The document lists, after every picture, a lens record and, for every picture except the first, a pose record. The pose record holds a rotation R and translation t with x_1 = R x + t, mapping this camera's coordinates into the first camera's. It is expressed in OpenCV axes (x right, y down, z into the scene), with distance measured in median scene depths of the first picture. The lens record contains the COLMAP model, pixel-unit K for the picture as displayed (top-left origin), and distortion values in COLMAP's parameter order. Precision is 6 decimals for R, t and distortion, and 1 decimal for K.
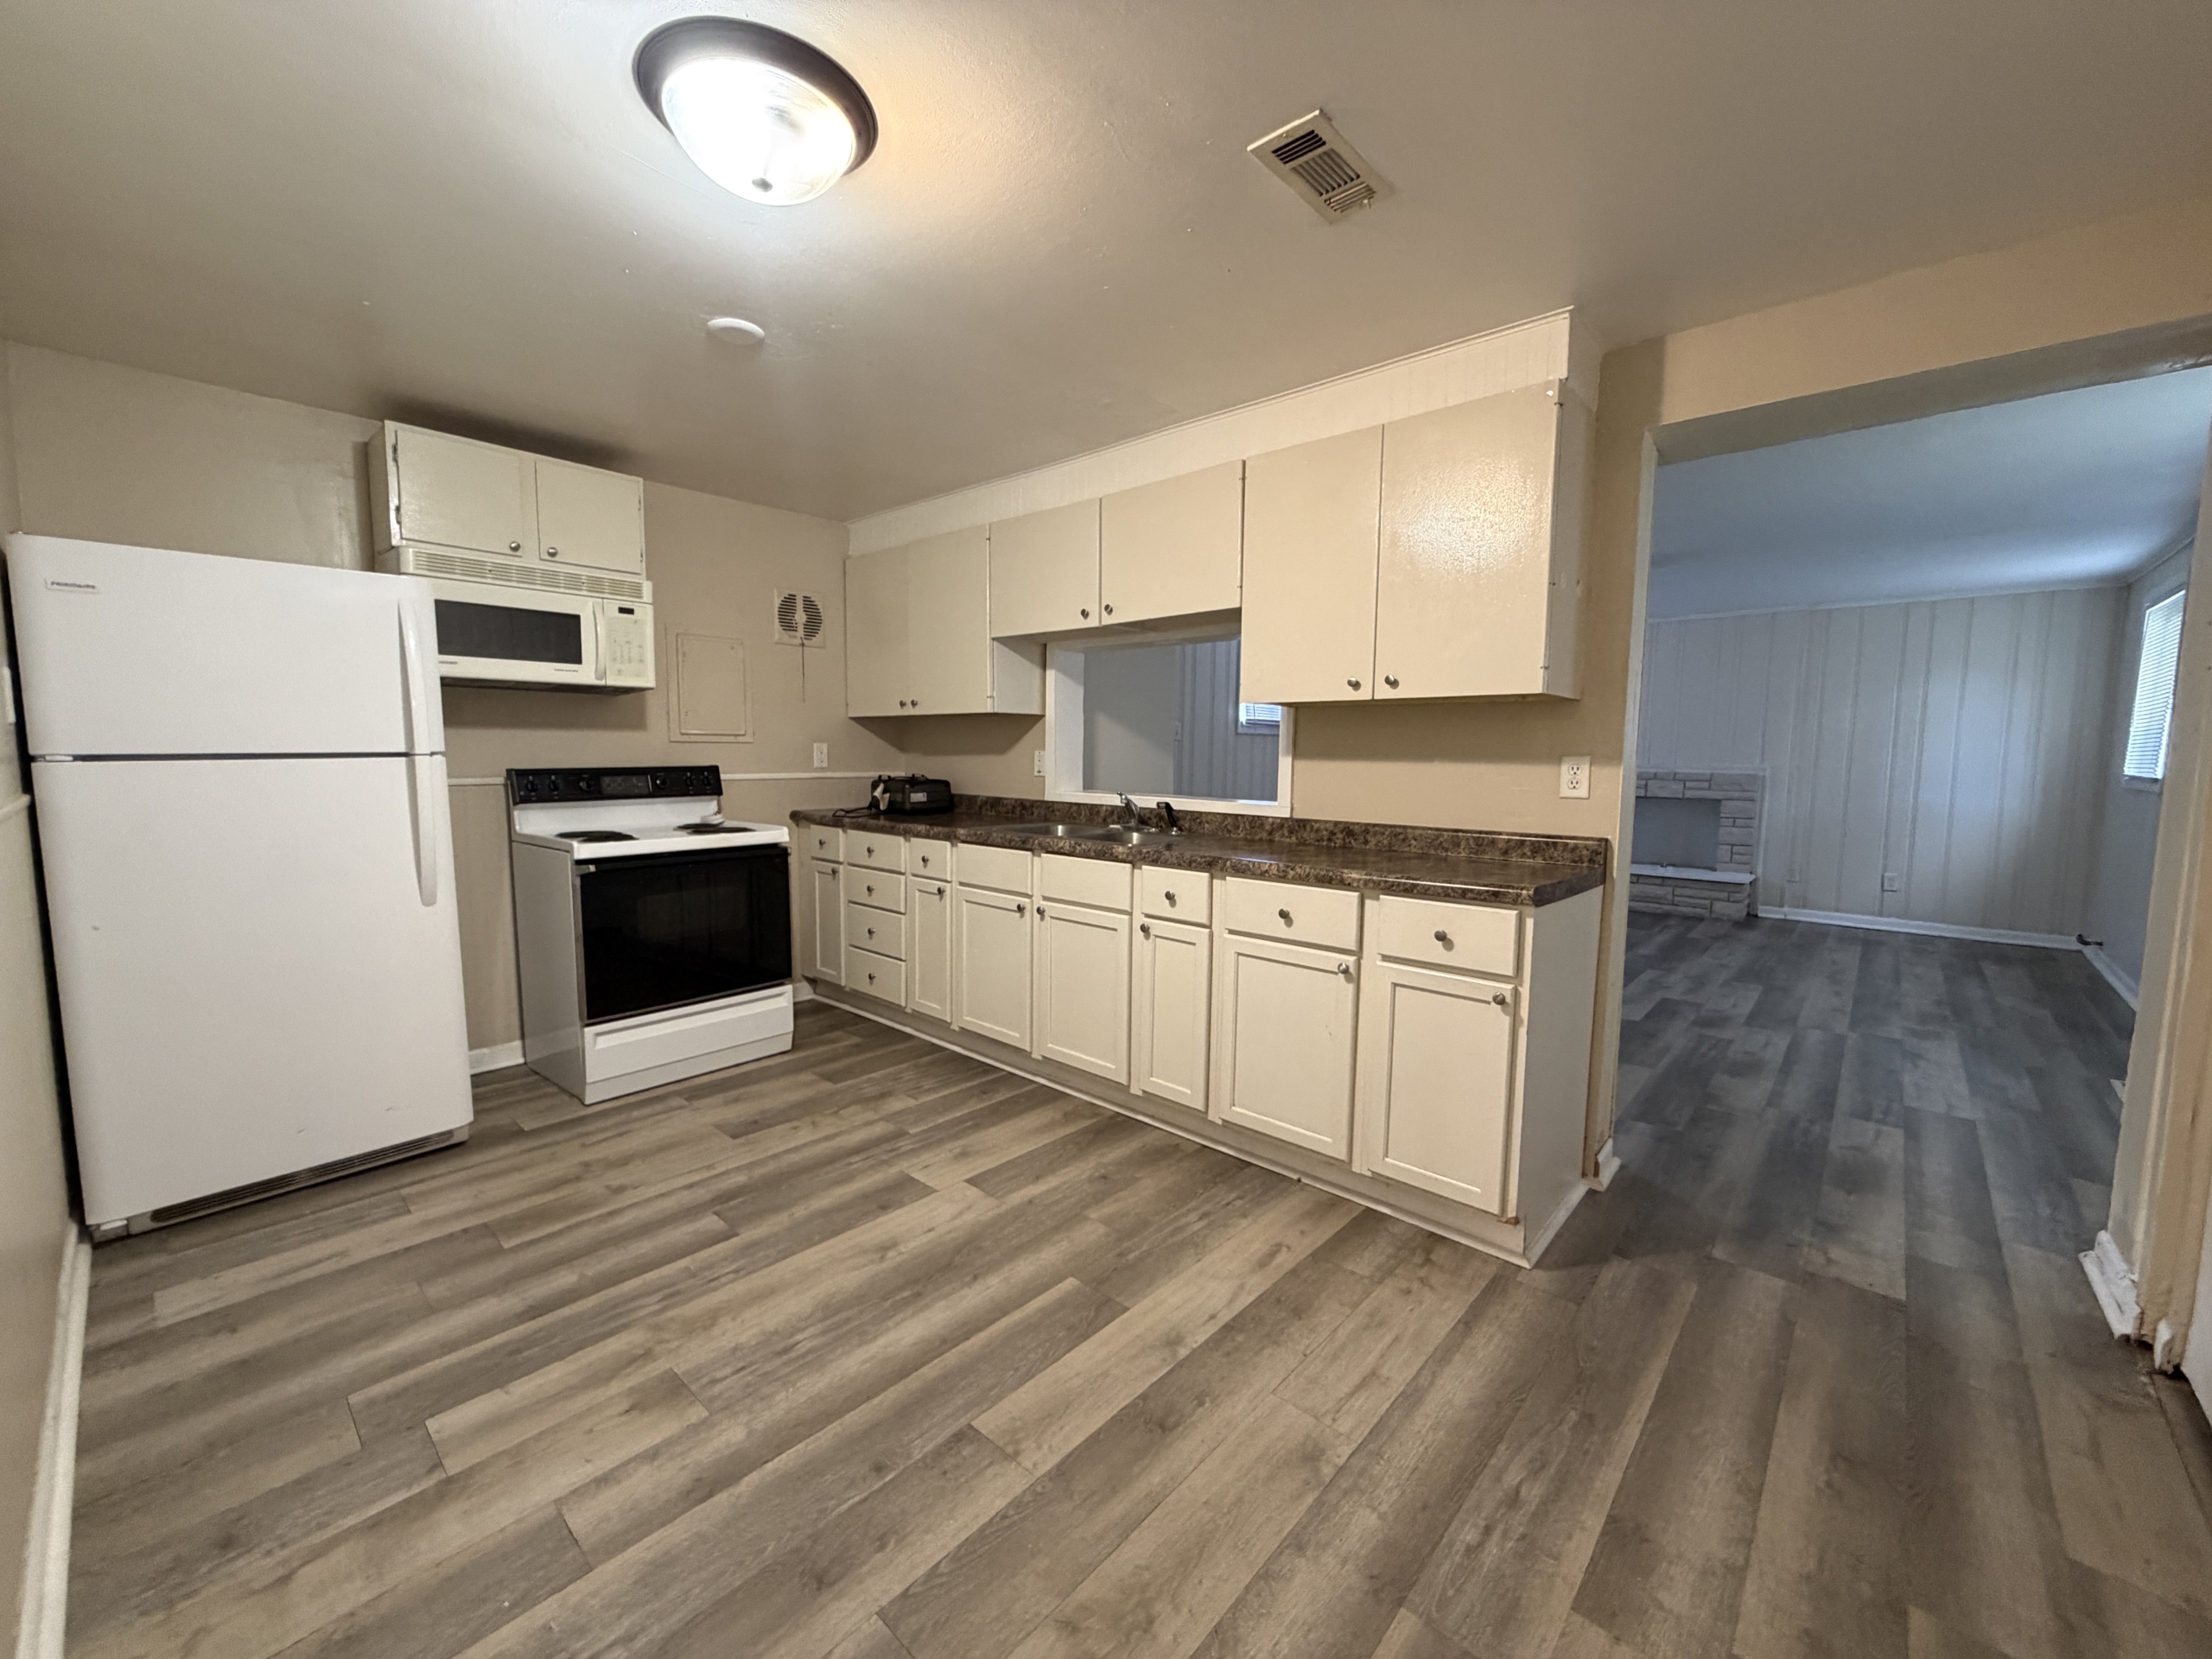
lens RADIAL K [[882.4, 0, 1099.6], [0, 882.4, 832.5], [0, 0, 1]] dist [0.002345, 0.000171]
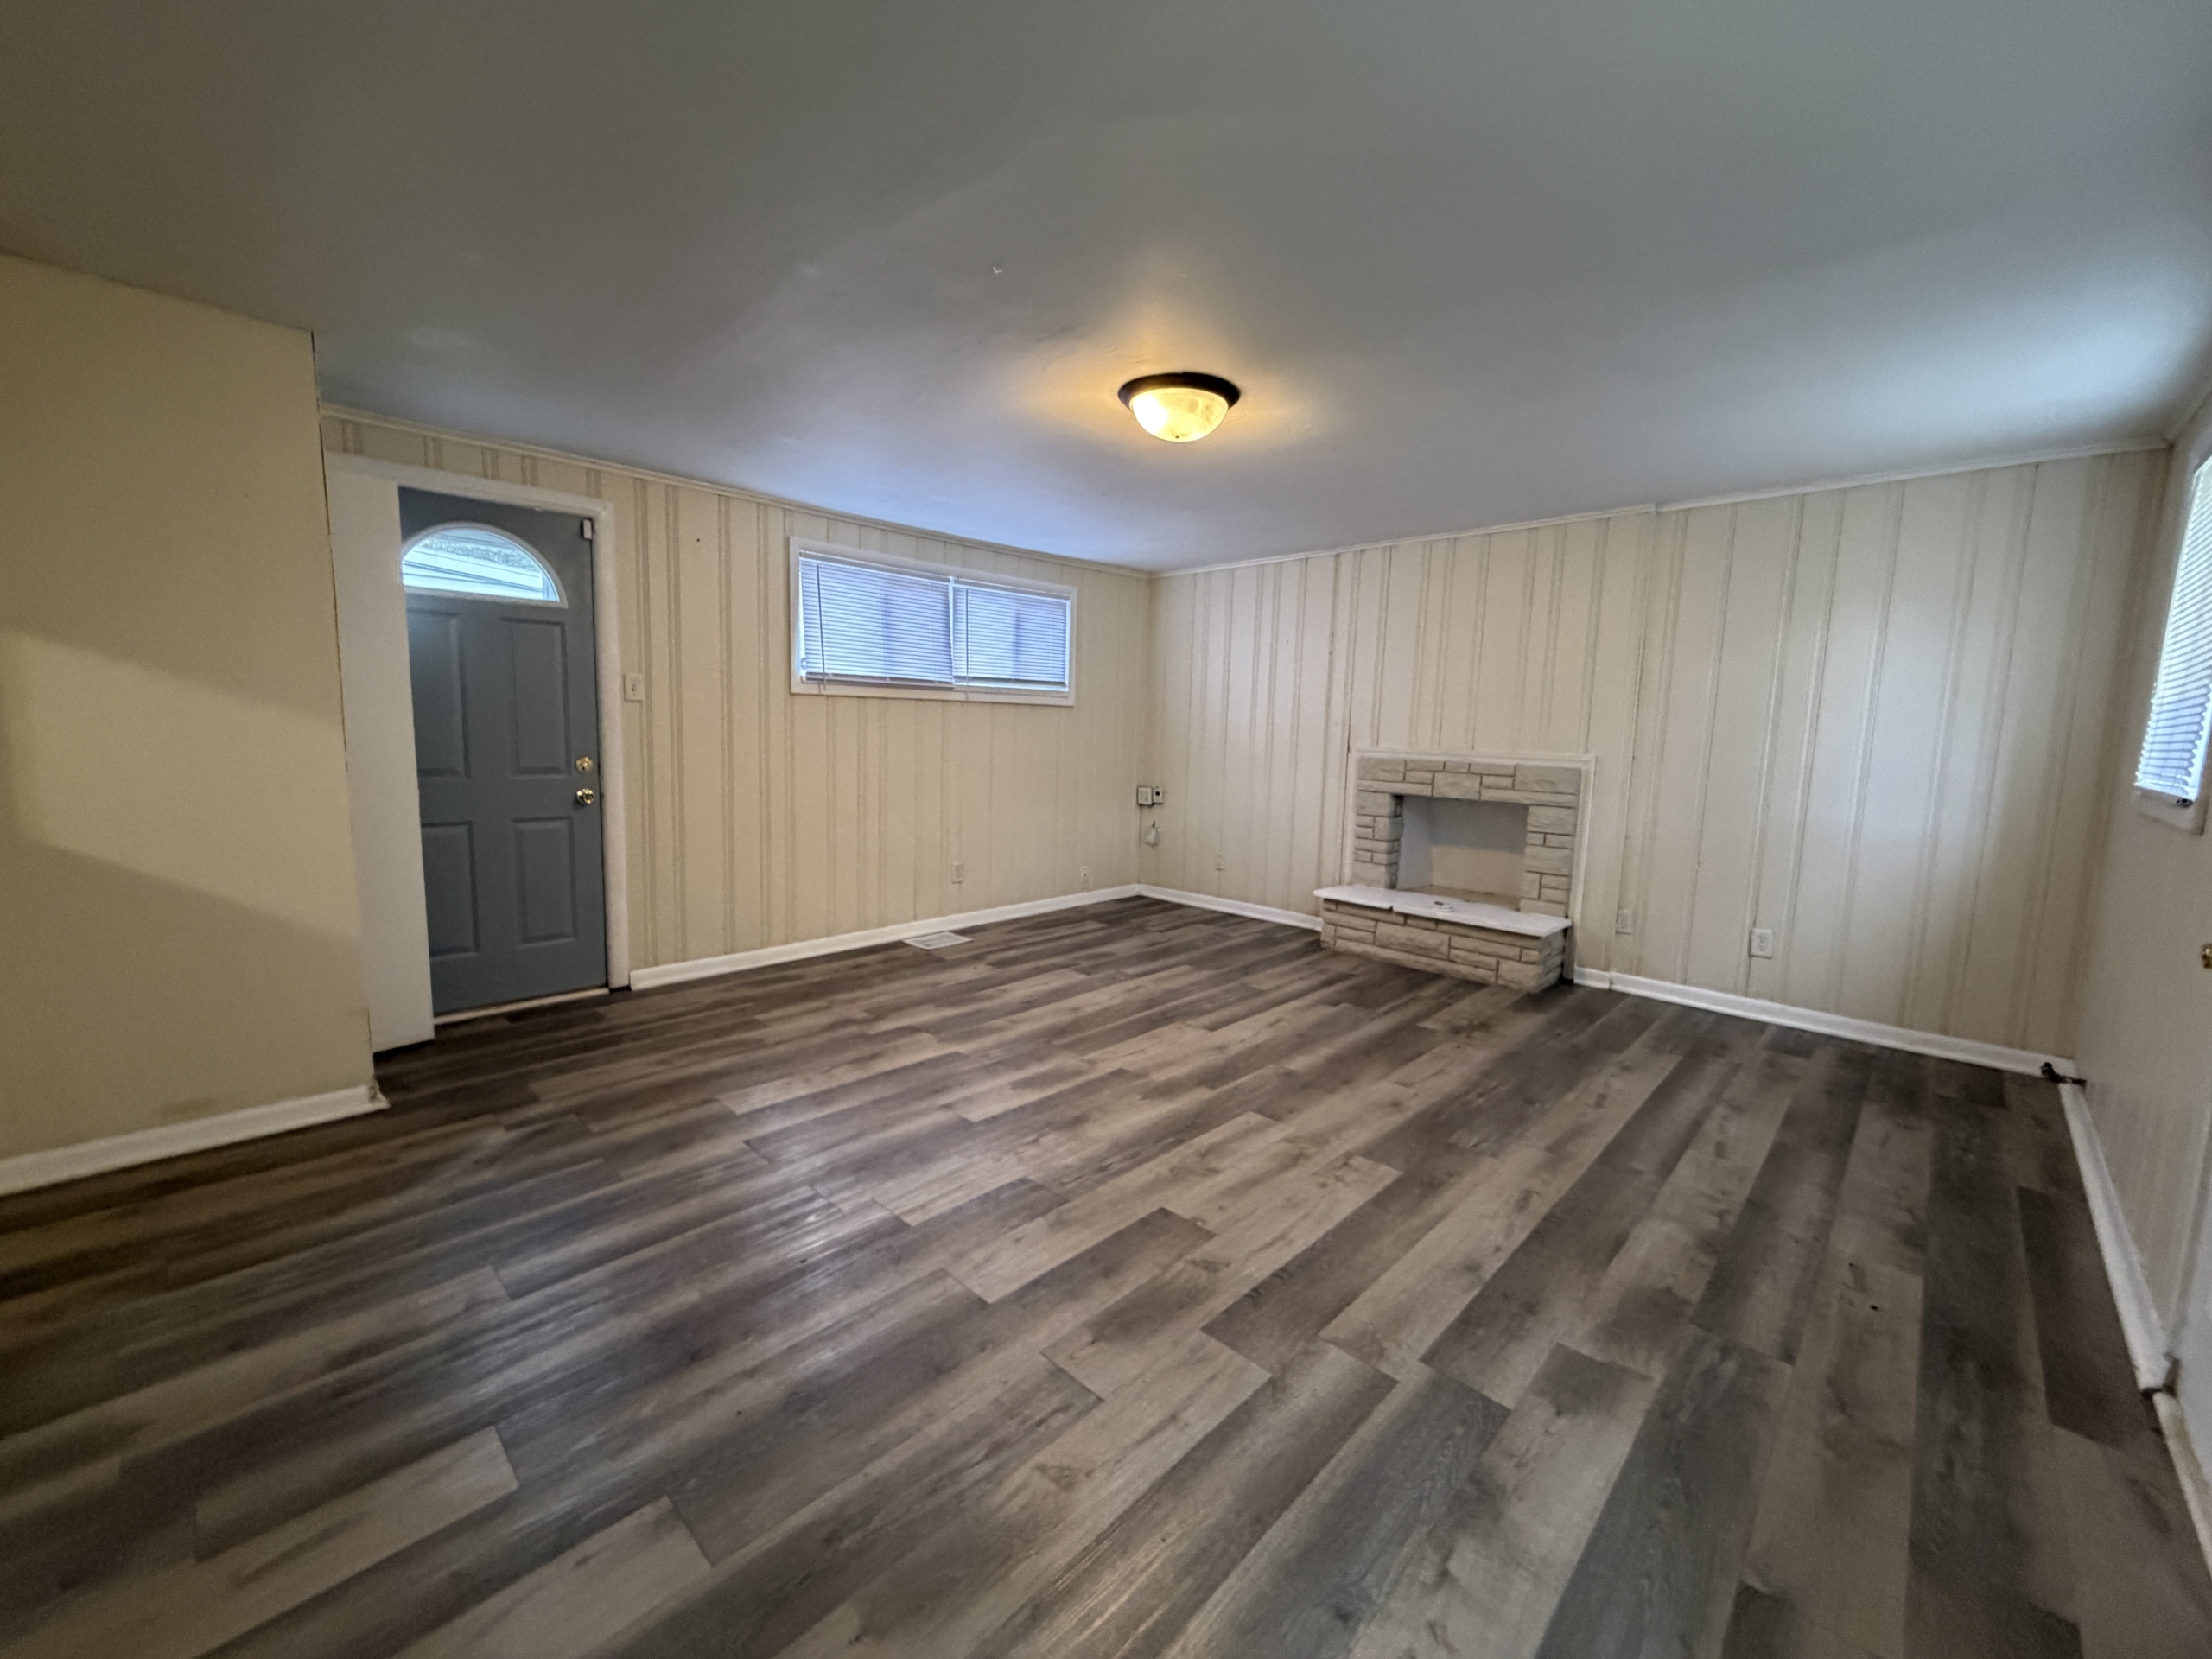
lens RADIAL K [[882.4, 0, 1104.5], [0, 882.4, 832.3], [0, 0, 1]] dist [0.002345, 0.000171]
pose [[0.999170, 0.021443, -0.034630, 0.026978], [-0.020293, 0.999241, 0.033240, -0.002141], [0.035316, -0.032509, 0.998847, 0.021410]]
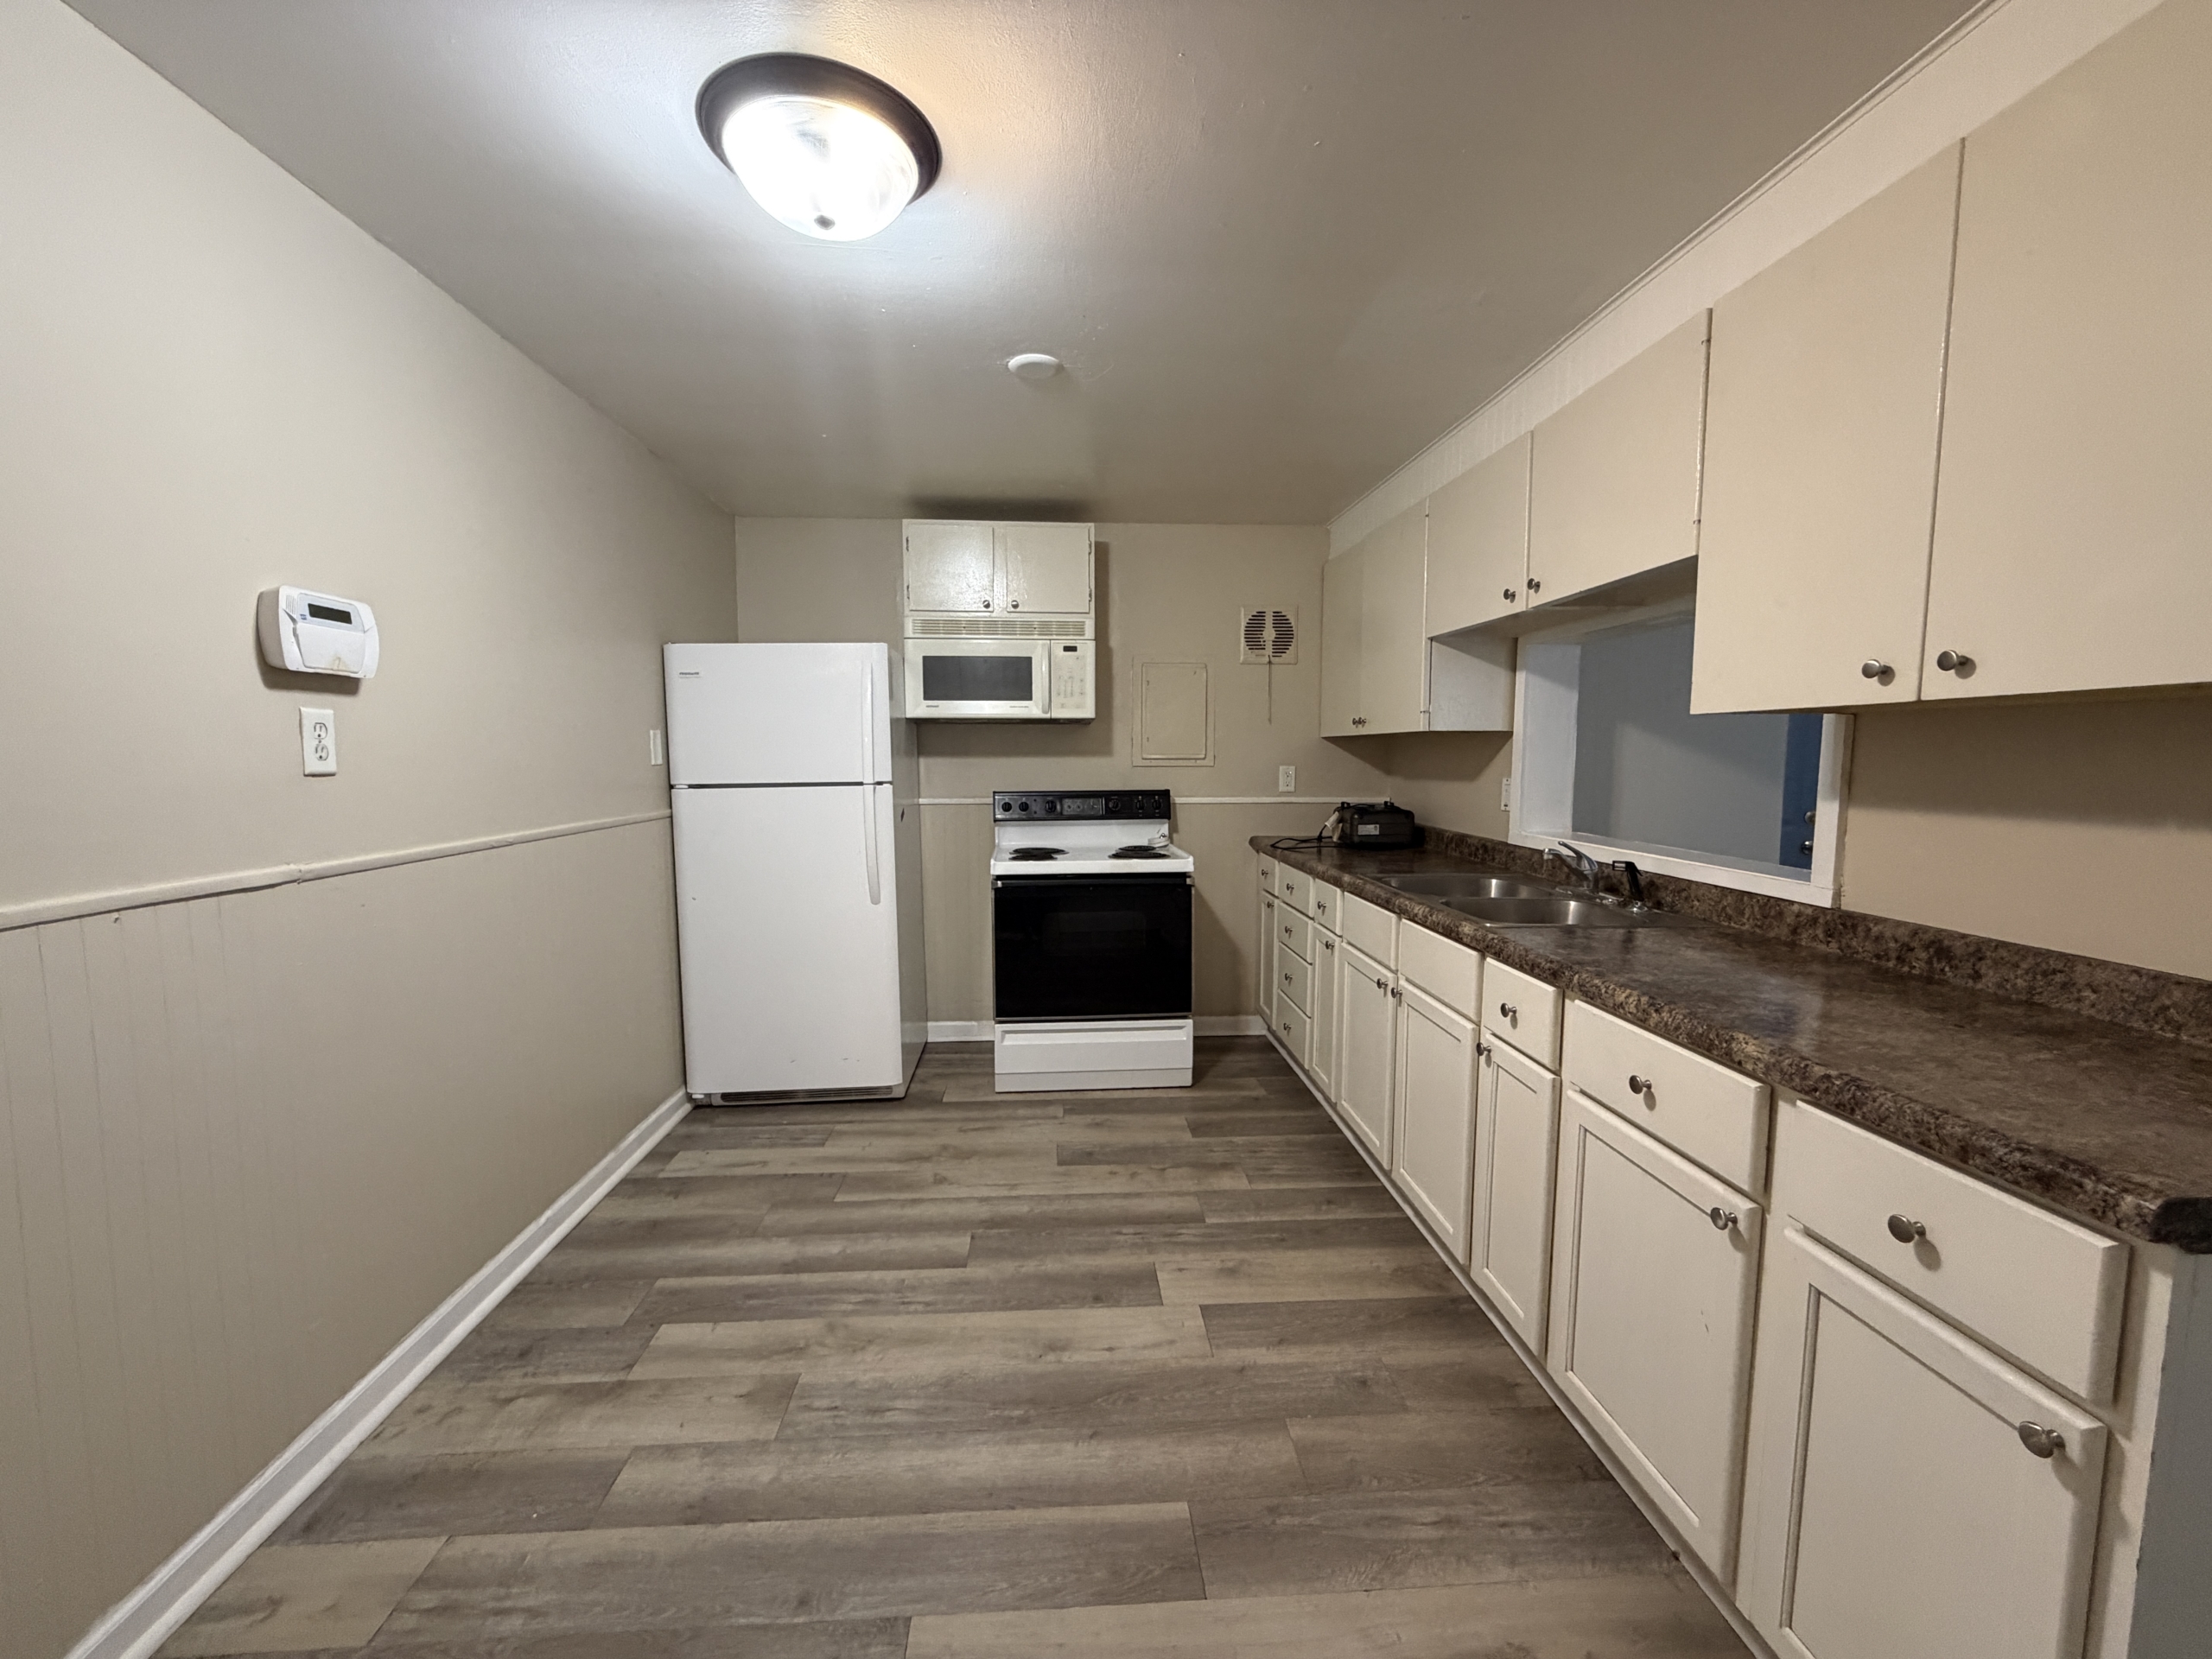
lens RADIAL K [[882.4, 0, 1106.2], [0, 882.4, 829.2], [0, 0, 1]] dist [0.002345, 0.000171]
pose [[0.718615, 0.051293, -0.693514, 0.340223], [-0.059249, 0.998166, 0.012432, -0.058460], [0.692880, 0.032156, 0.720336, 0.329666]]
